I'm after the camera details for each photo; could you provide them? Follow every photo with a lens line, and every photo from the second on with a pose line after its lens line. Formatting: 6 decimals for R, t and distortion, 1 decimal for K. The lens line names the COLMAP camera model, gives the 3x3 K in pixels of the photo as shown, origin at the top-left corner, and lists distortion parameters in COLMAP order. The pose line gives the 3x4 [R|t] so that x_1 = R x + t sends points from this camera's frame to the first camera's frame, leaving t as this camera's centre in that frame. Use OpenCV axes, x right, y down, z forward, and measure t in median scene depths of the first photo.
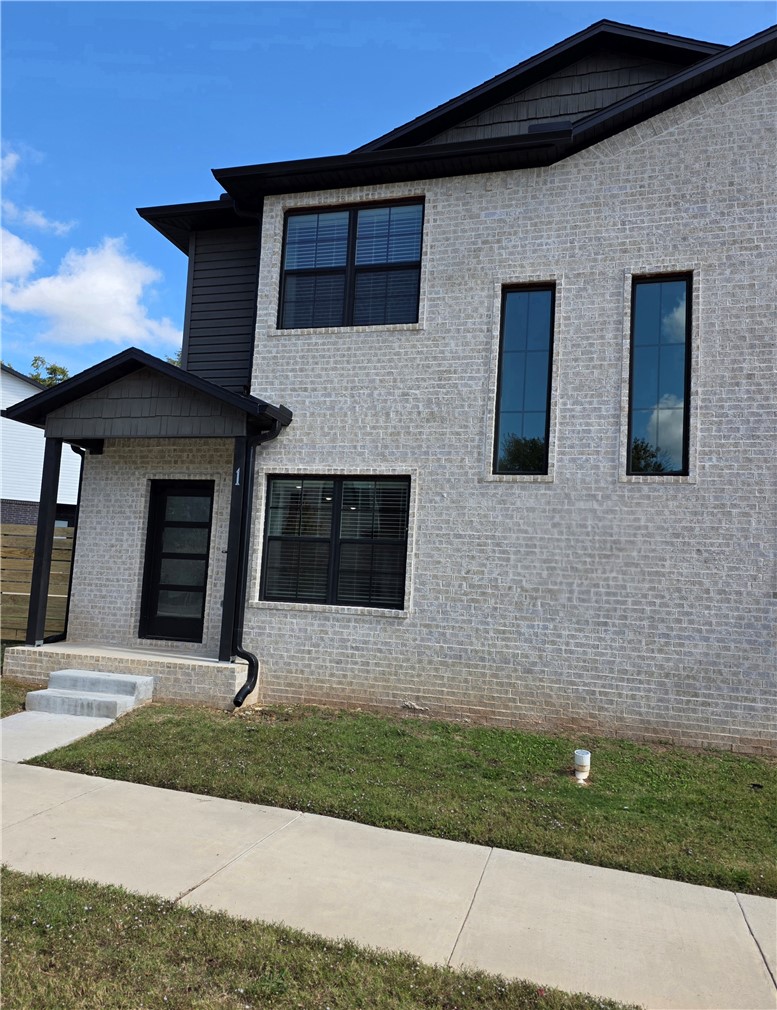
lens RADIAL K [[751.4, 0, 386.2], [0, 751.4, 524.0], [0, 0, 1]] dist [0.193836, -0.333873]
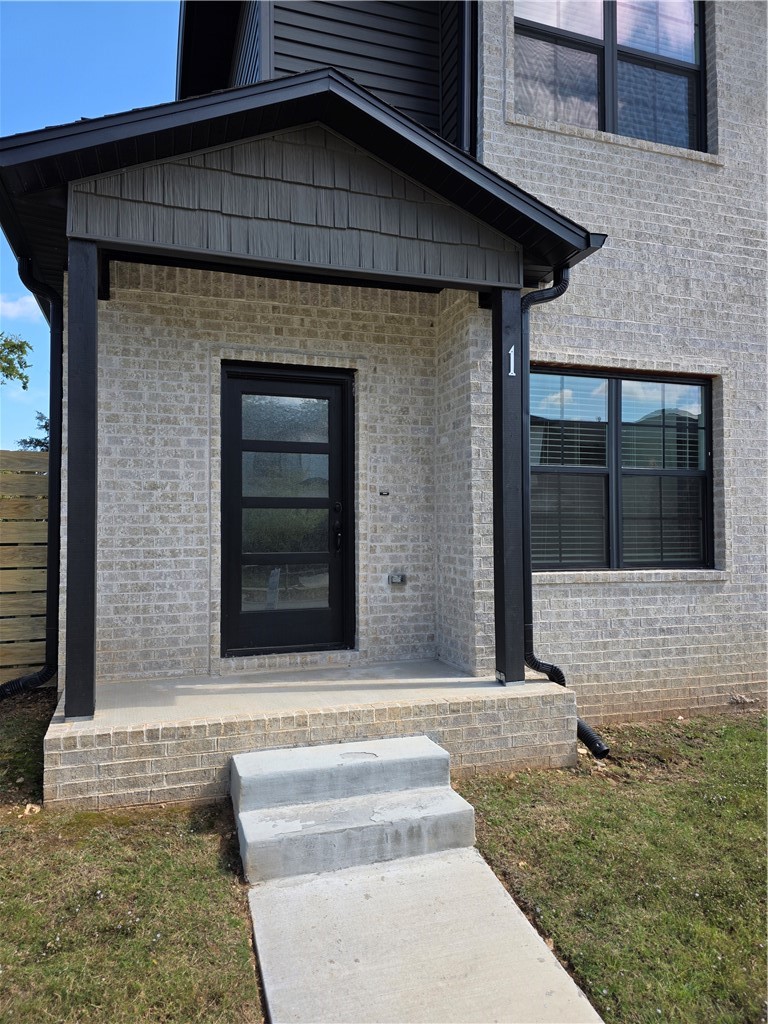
lens RADIAL K [[685.8, 0, 384.0], [0, 685.8, 512.0], [0, 0, 1]] dist [0.083862, -0.087722]
pose [[0.817819, -0.042647, 0.573893, -0.576515], [-0.001939, 0.997040, 0.076856, 0.011242], [-0.575472, -0.063967, 0.815316, 0.624013]]
